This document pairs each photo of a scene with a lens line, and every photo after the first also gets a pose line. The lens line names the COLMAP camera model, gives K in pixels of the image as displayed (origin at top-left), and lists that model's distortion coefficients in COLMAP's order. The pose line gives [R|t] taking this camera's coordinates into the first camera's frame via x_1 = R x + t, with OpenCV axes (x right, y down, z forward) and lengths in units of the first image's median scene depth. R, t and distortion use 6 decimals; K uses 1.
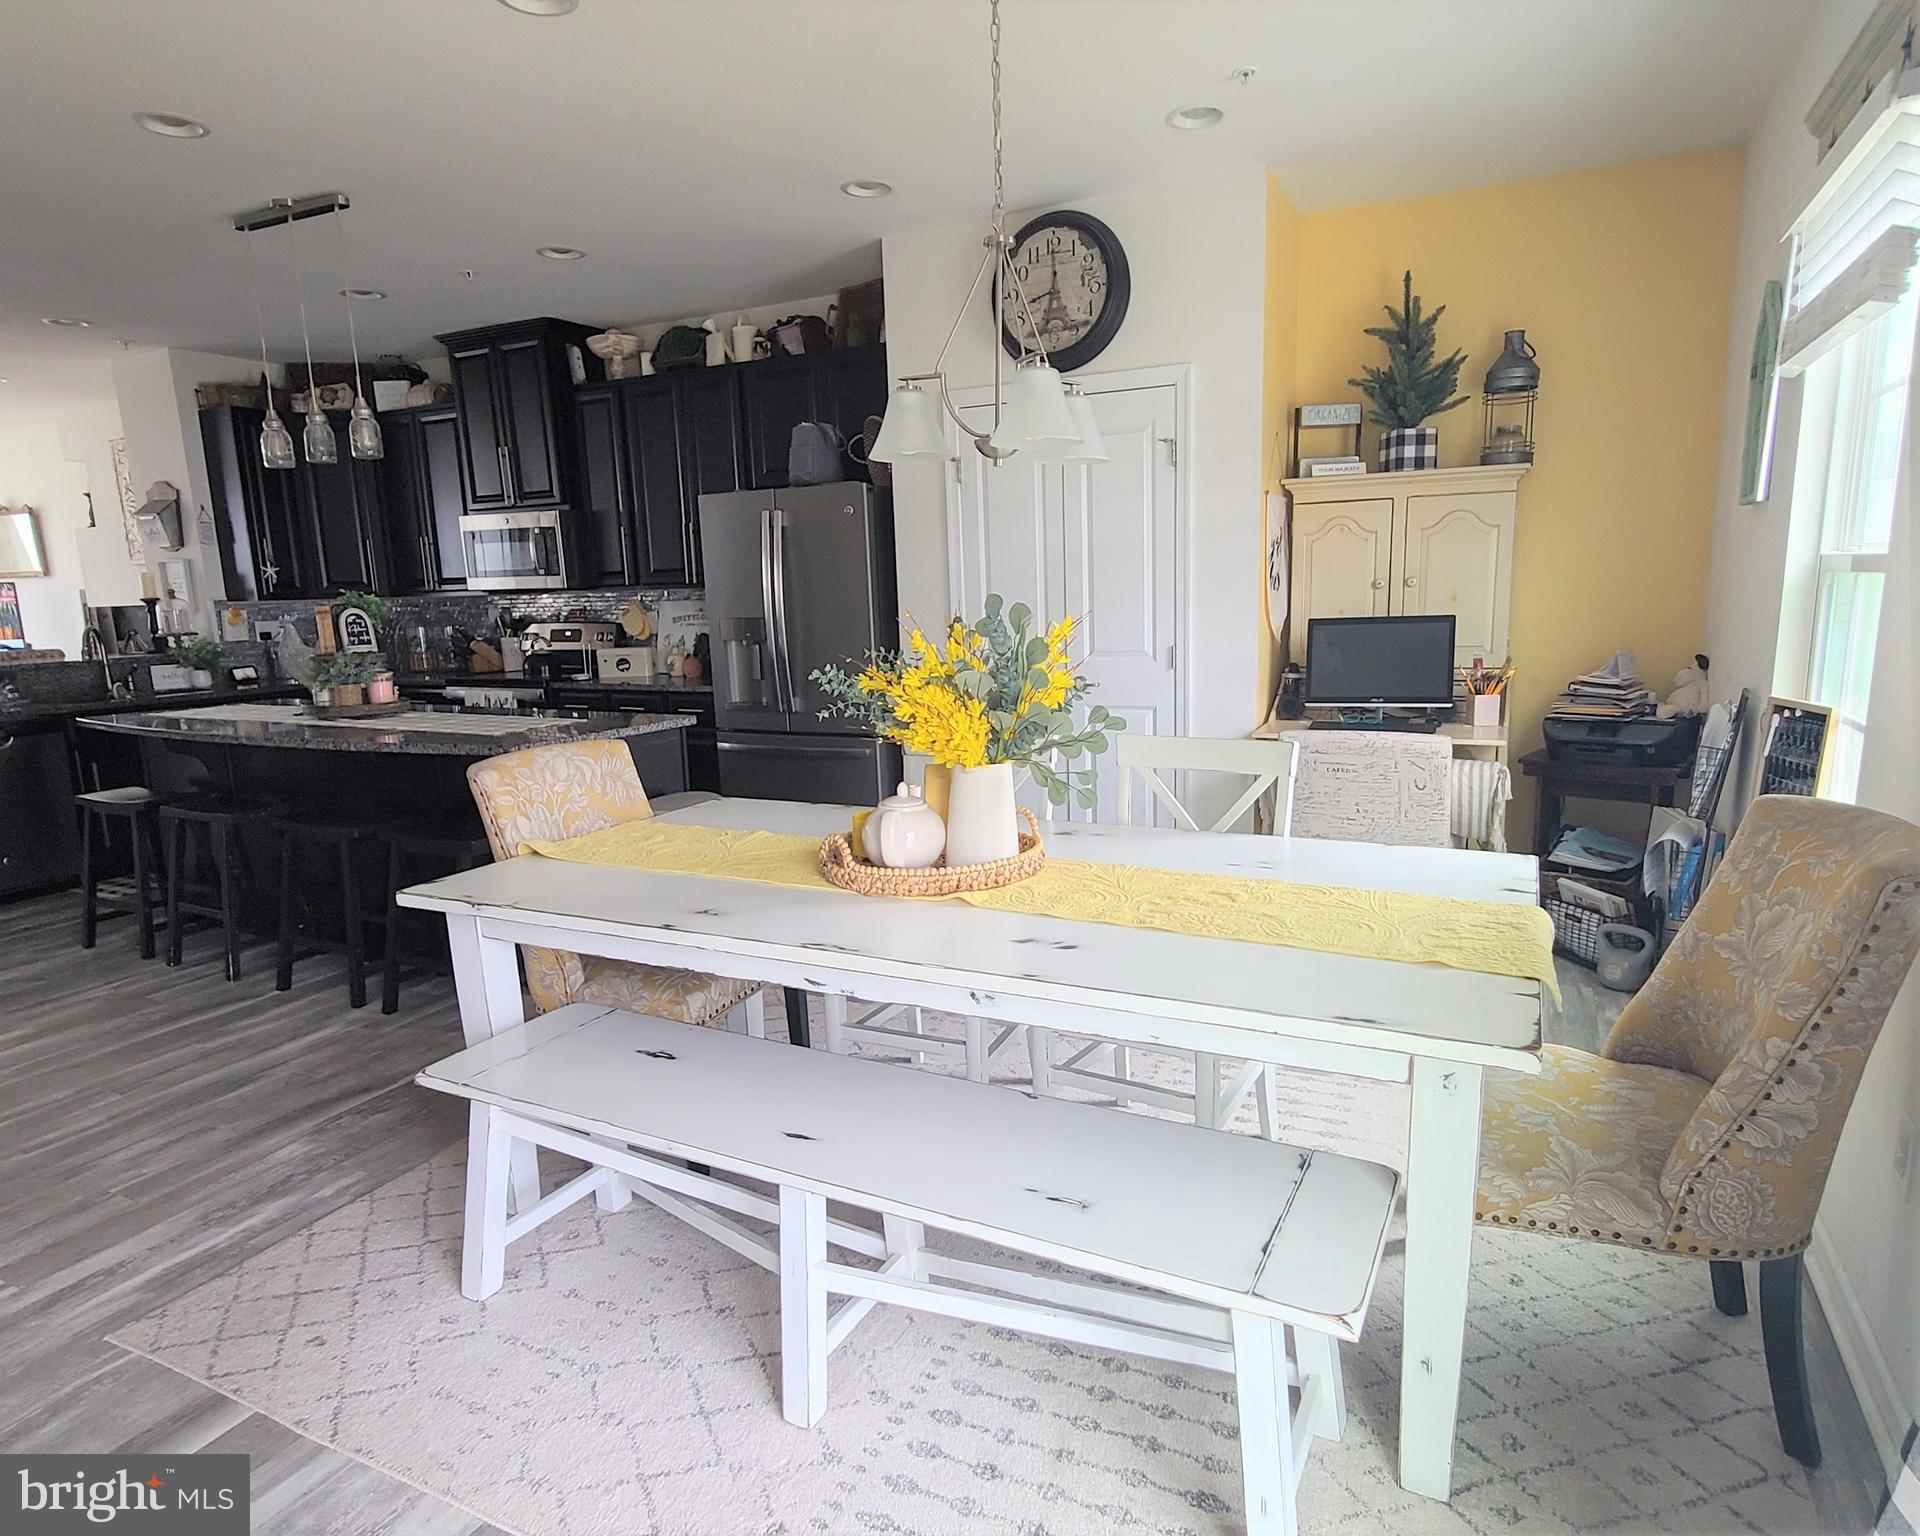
lens RADIAL K [[1106.5, 0, 960.0], [0, 1106.5, 768.0], [0, 0, 1]] dist [0.005253, 0.001266]
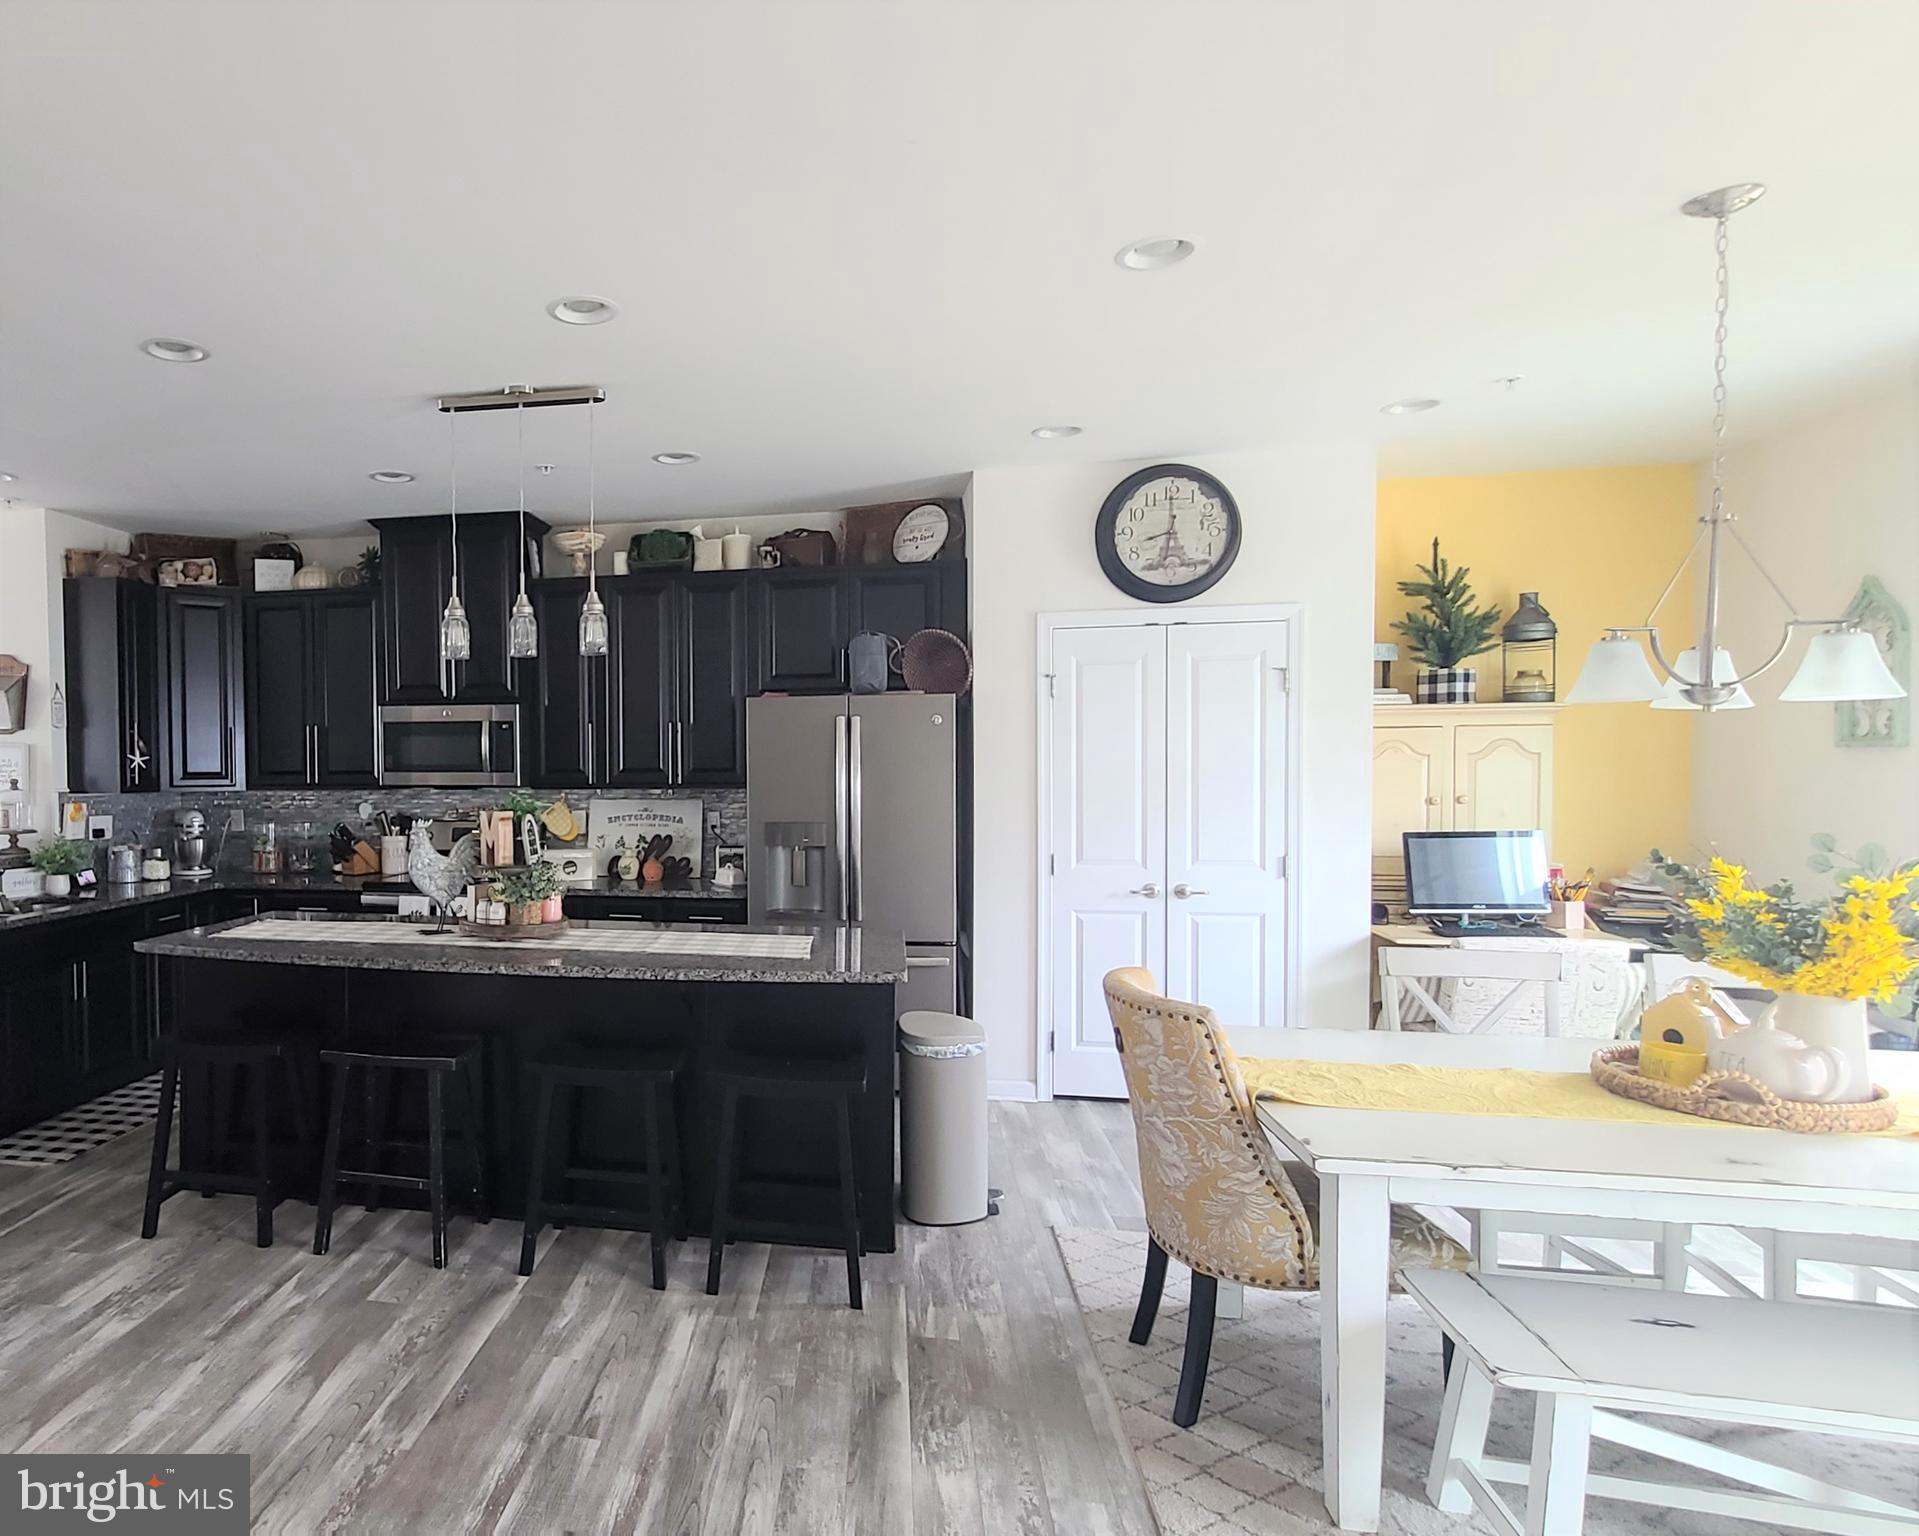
lens RADIAL K [[1080.8, 0, 960.6], [0, 1080.8, 782.8], [0, 0, 1]] dist [0.001894, 0.000153]
pose [[0.971668, 0.019093, 0.235578, -0.352837], [0.019786, 0.986662, -0.161576, -0.017727], [-0.235521, 0.161659, 0.958330, 0.065182]]
